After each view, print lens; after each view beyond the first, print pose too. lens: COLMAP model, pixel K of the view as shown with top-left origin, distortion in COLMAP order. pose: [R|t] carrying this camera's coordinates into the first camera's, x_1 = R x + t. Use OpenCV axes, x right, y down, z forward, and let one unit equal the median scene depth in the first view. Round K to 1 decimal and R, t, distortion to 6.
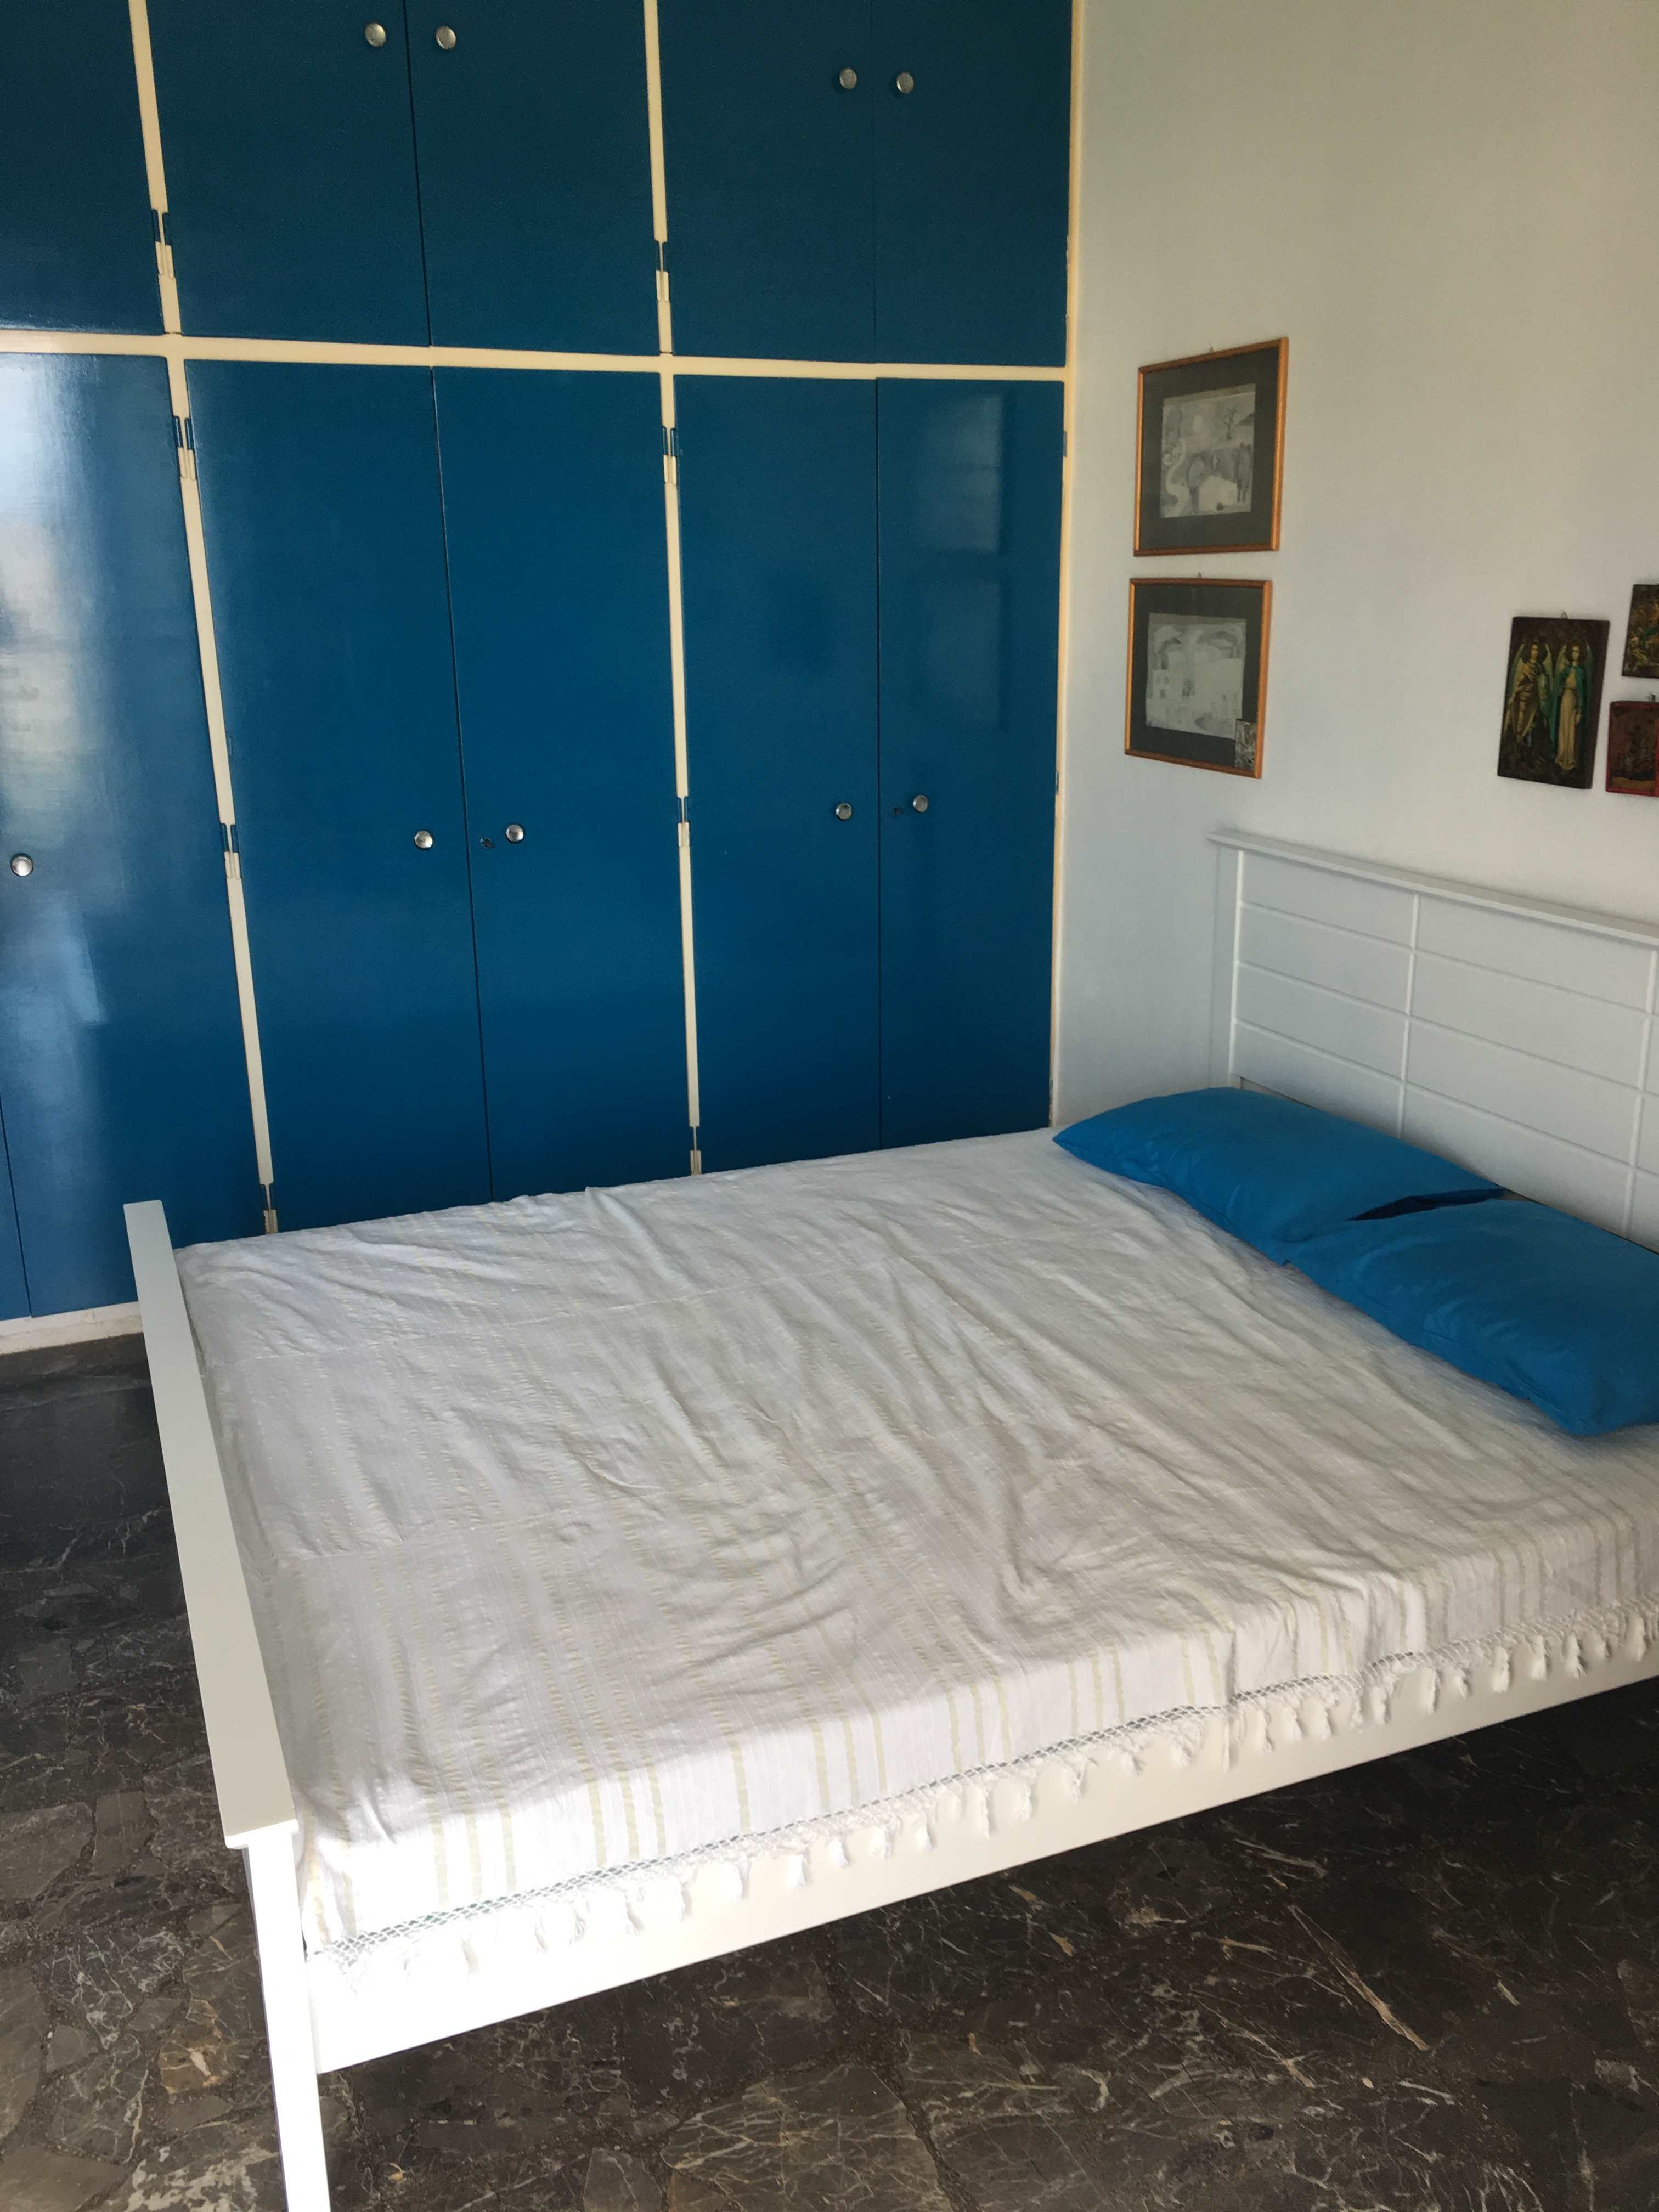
lens RADIAL K [[1889.0, 0, 839.2], [0, 1889.0, 1093.8], [0, 0, 1]] dist [0.097491, -0.123864]
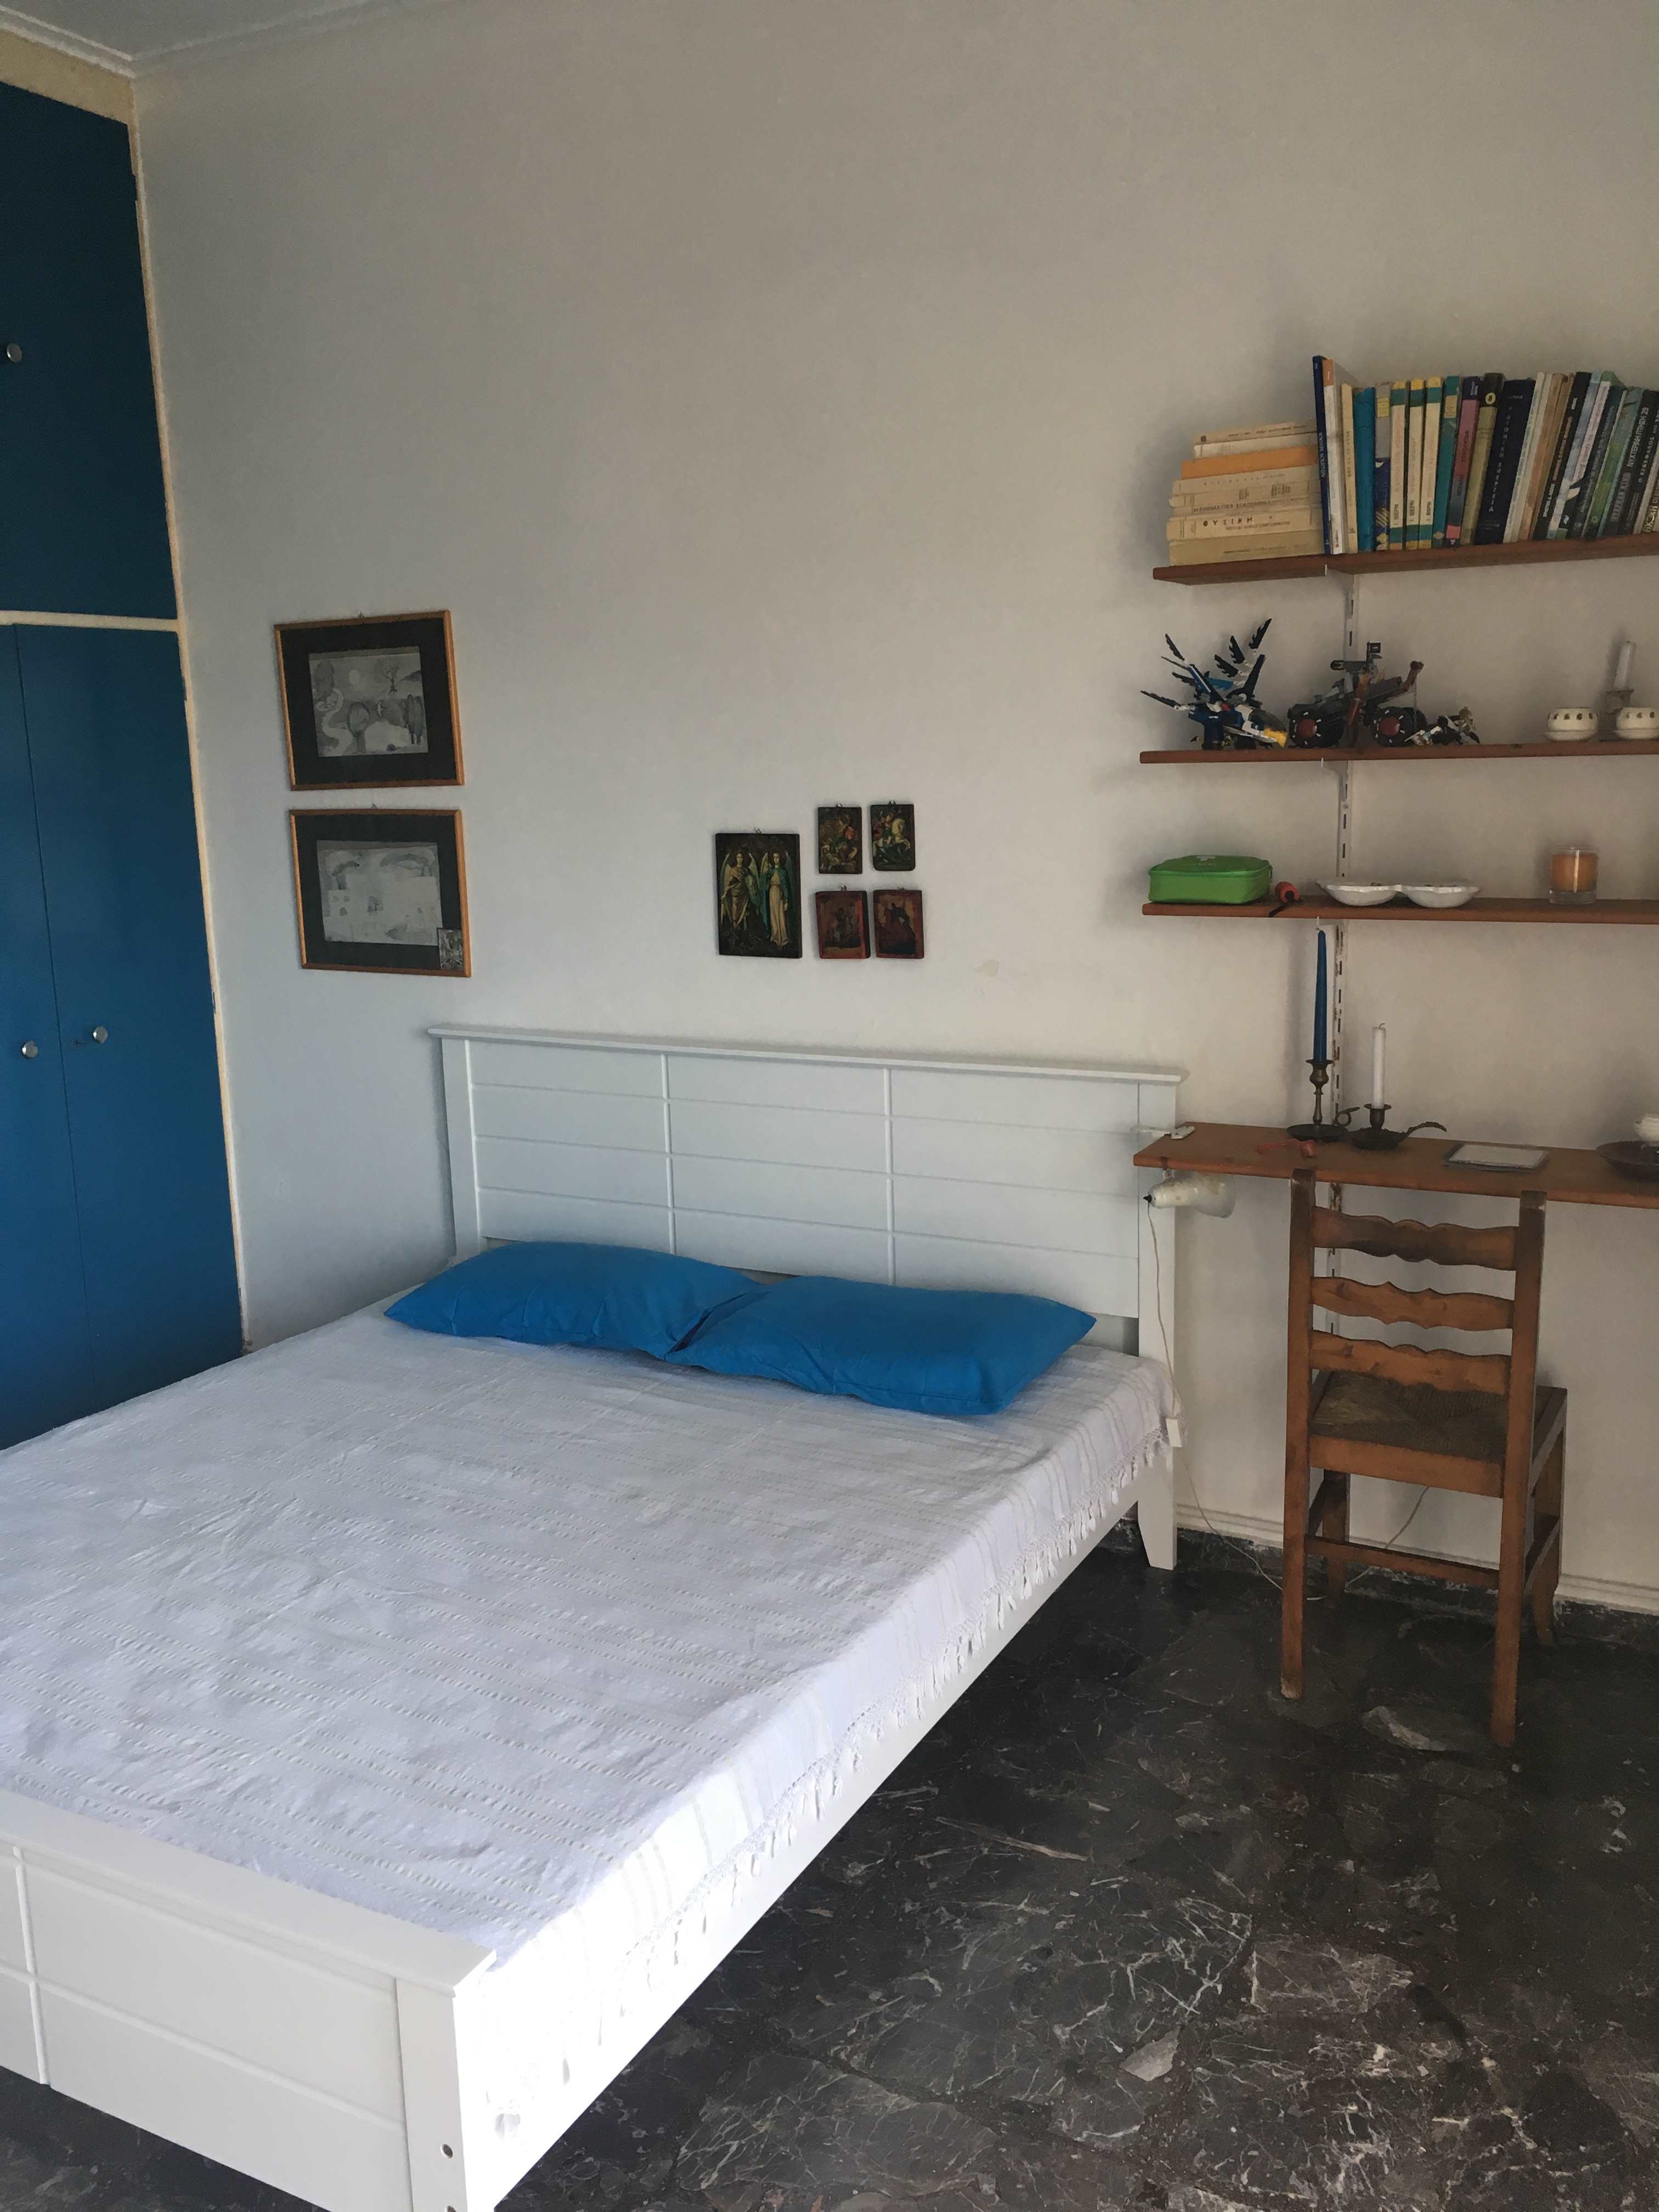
lens RADIAL K [[1889.0, 0, 839.2], [0, 1889.0, 1093.8], [0, 0, 1]] dist [0.097491, -0.123864]
pose [[0.771151, -0.126917, 0.623874, -0.342633], [0.194145, 0.980133, -0.040583, -0.007299], [-0.606328, 0.152418, 0.780471, -0.018423]]
